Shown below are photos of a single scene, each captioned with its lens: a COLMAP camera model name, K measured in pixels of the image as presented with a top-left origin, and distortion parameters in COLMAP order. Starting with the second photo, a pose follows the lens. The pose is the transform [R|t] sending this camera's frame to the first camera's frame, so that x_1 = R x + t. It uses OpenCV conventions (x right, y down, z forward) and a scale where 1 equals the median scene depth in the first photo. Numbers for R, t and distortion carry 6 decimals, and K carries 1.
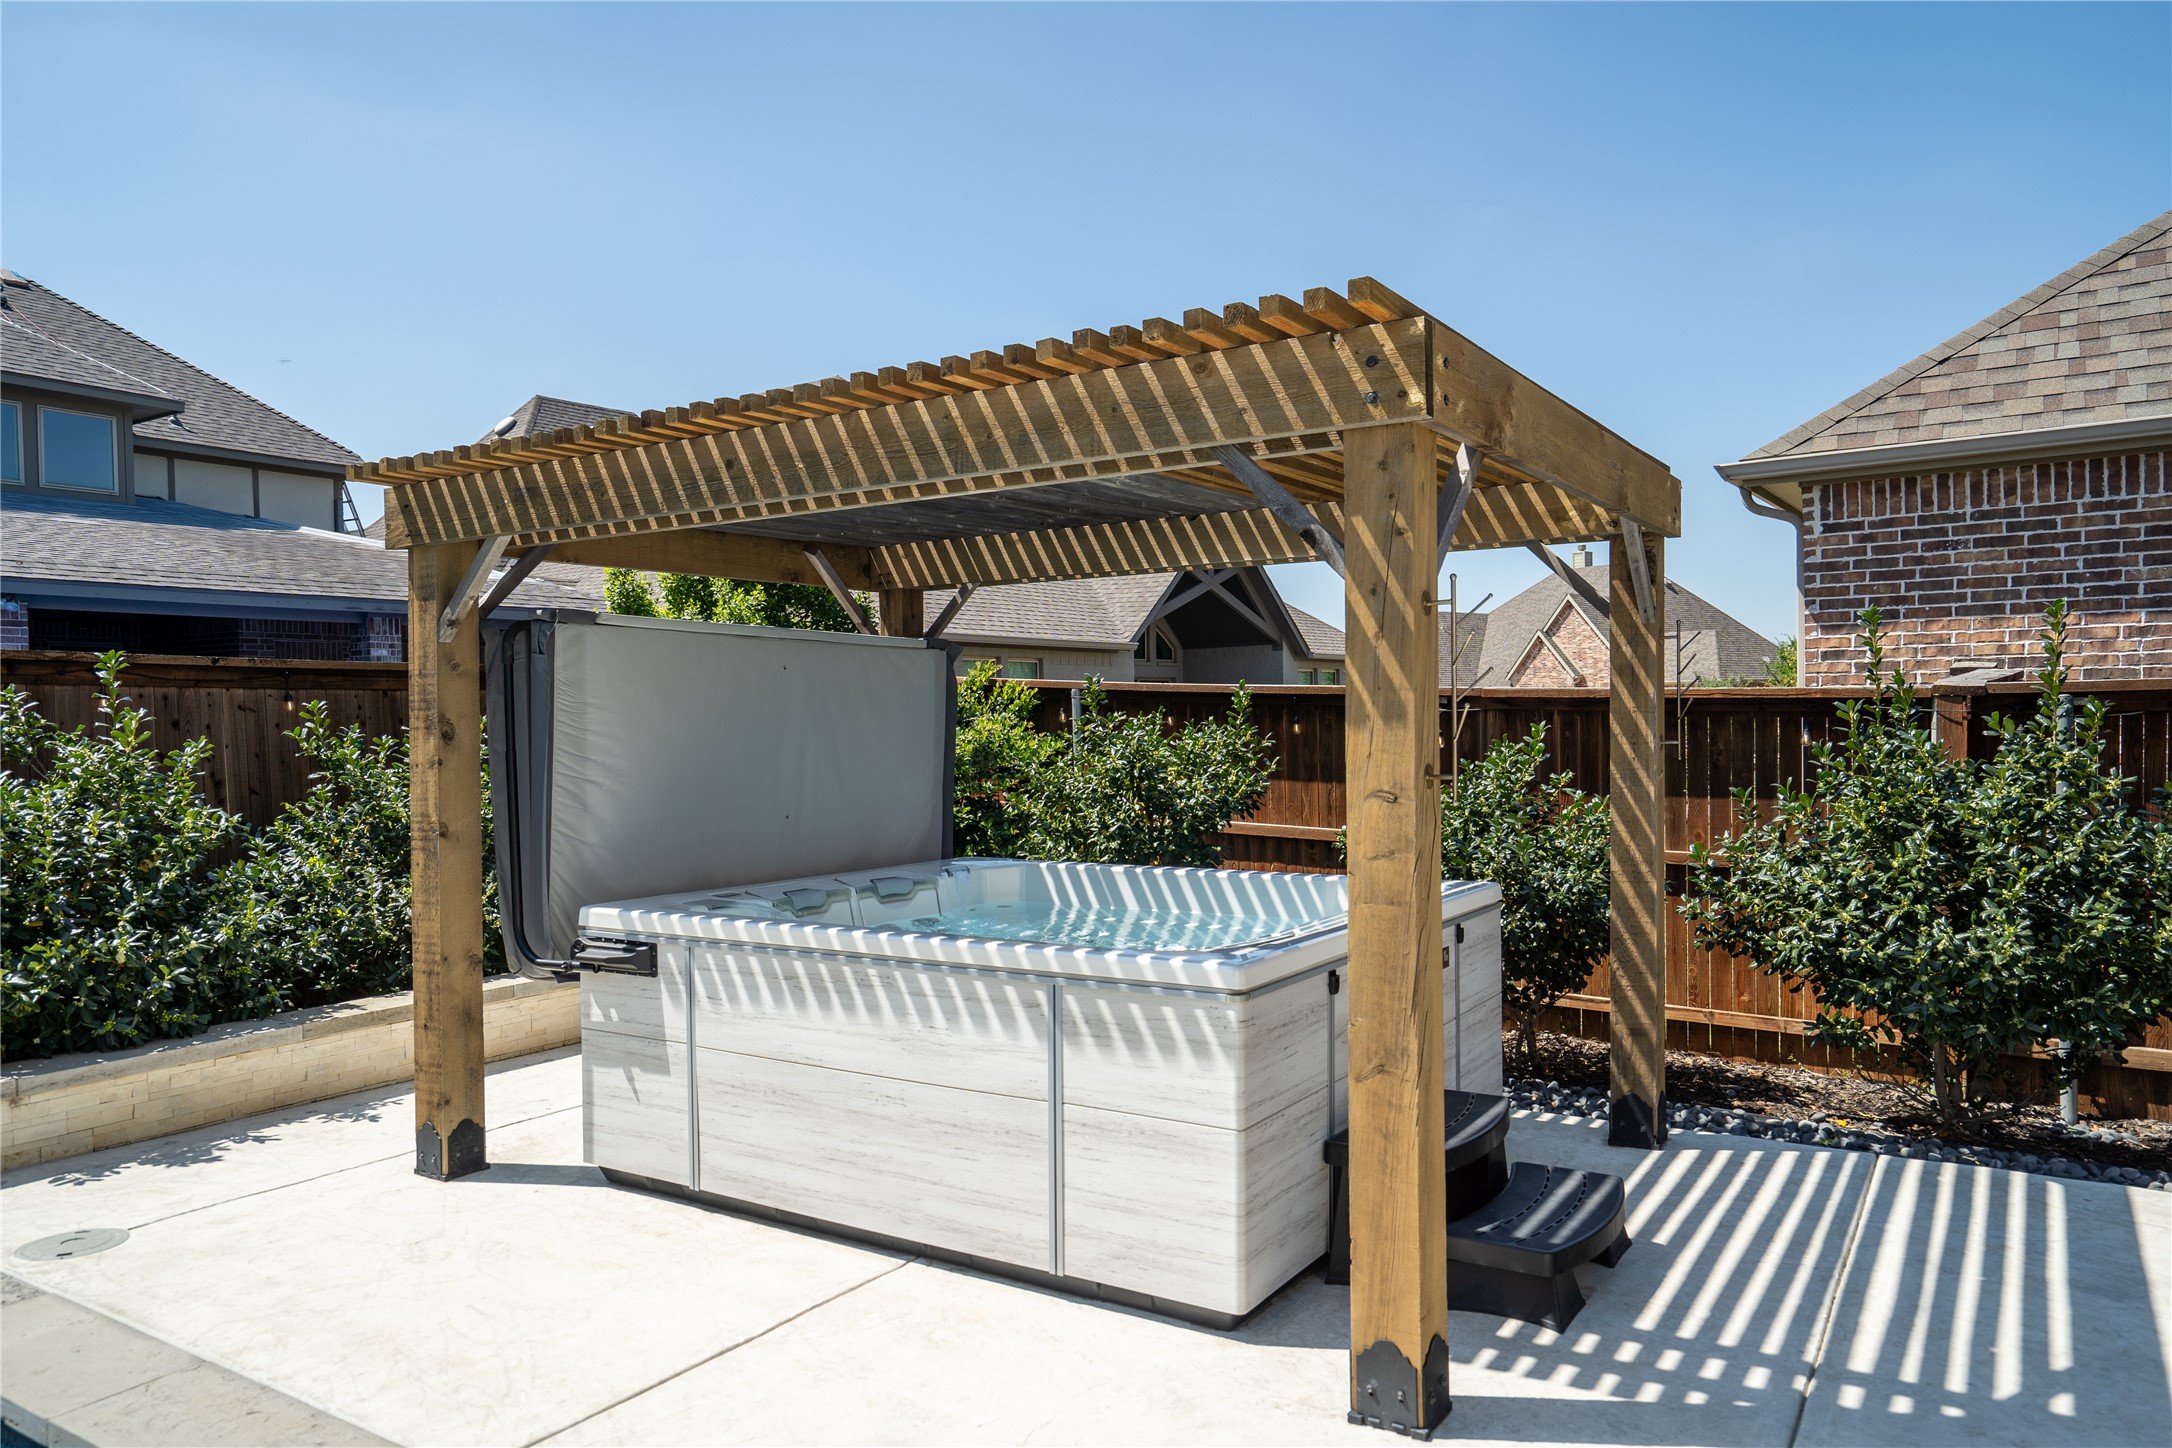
lens RADIAL K [[1454.8, 0, 1086.0], [0, 1454.8, 724.0], [0, 0, 1]] dist [-0.007823, 0.035128]
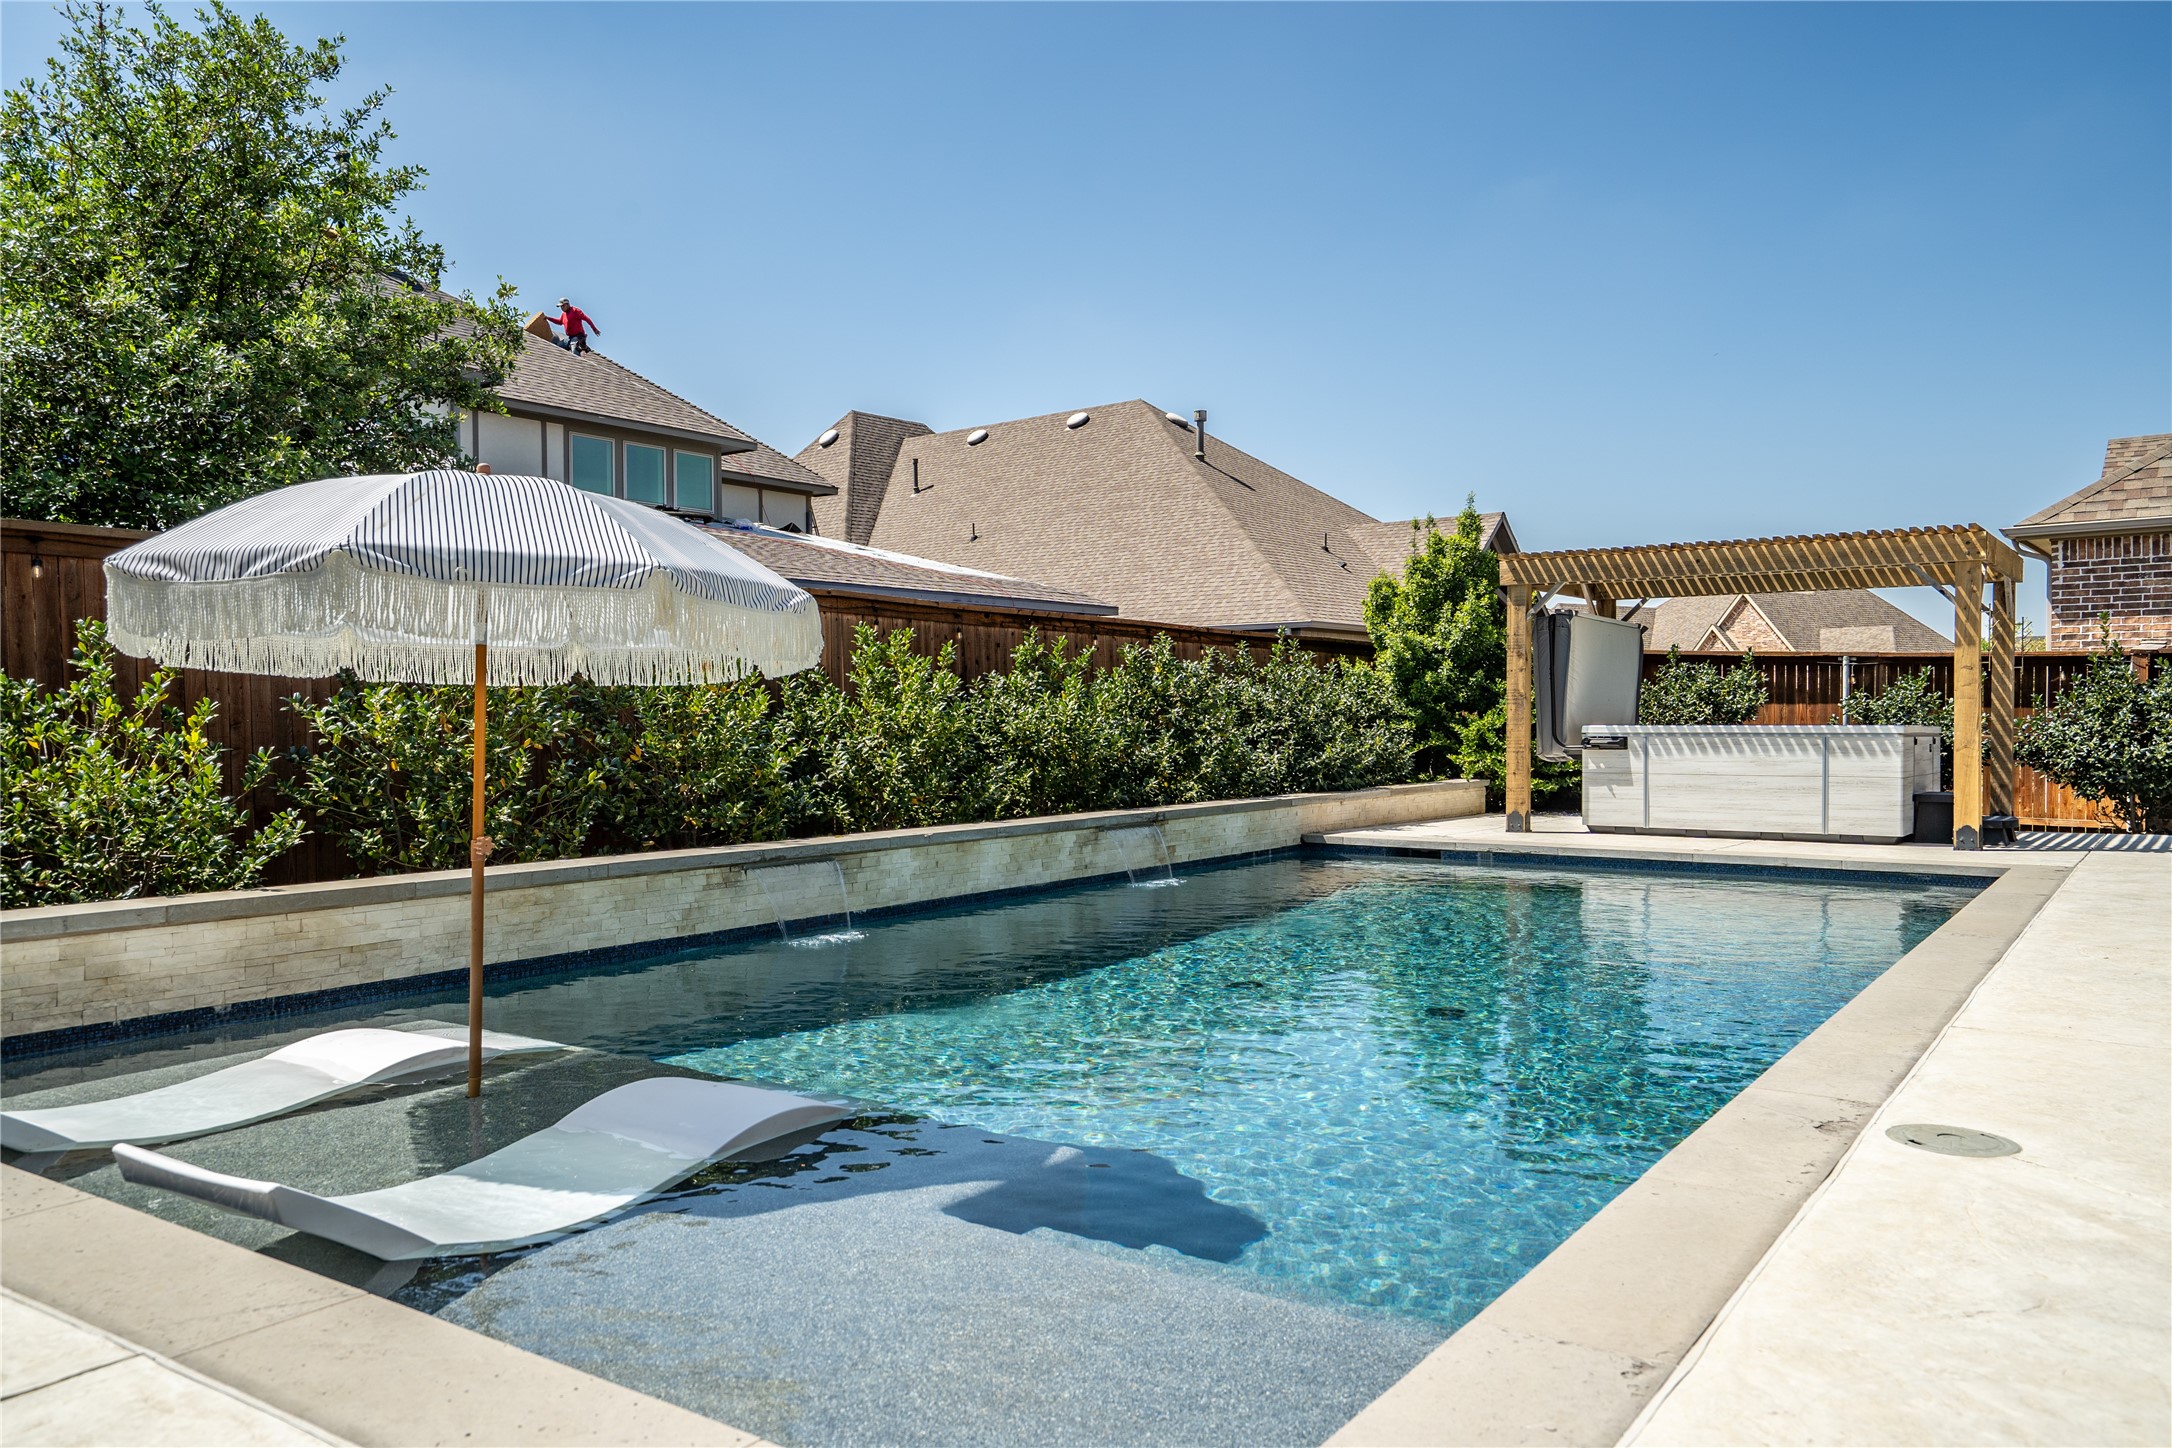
lens RADIAL K [[1583.3, 0, 1086.0], [0, 1583.3, 724.0], [0, 0, 1]] dist [-0.002930, 0.059670]
pose [[0.998943, 0.011129, -0.044596, -0.737174], [-0.011105, 0.999938, 0.000781, 0.087444], [0.044602, -0.000285, 0.999005, -1.231922]]
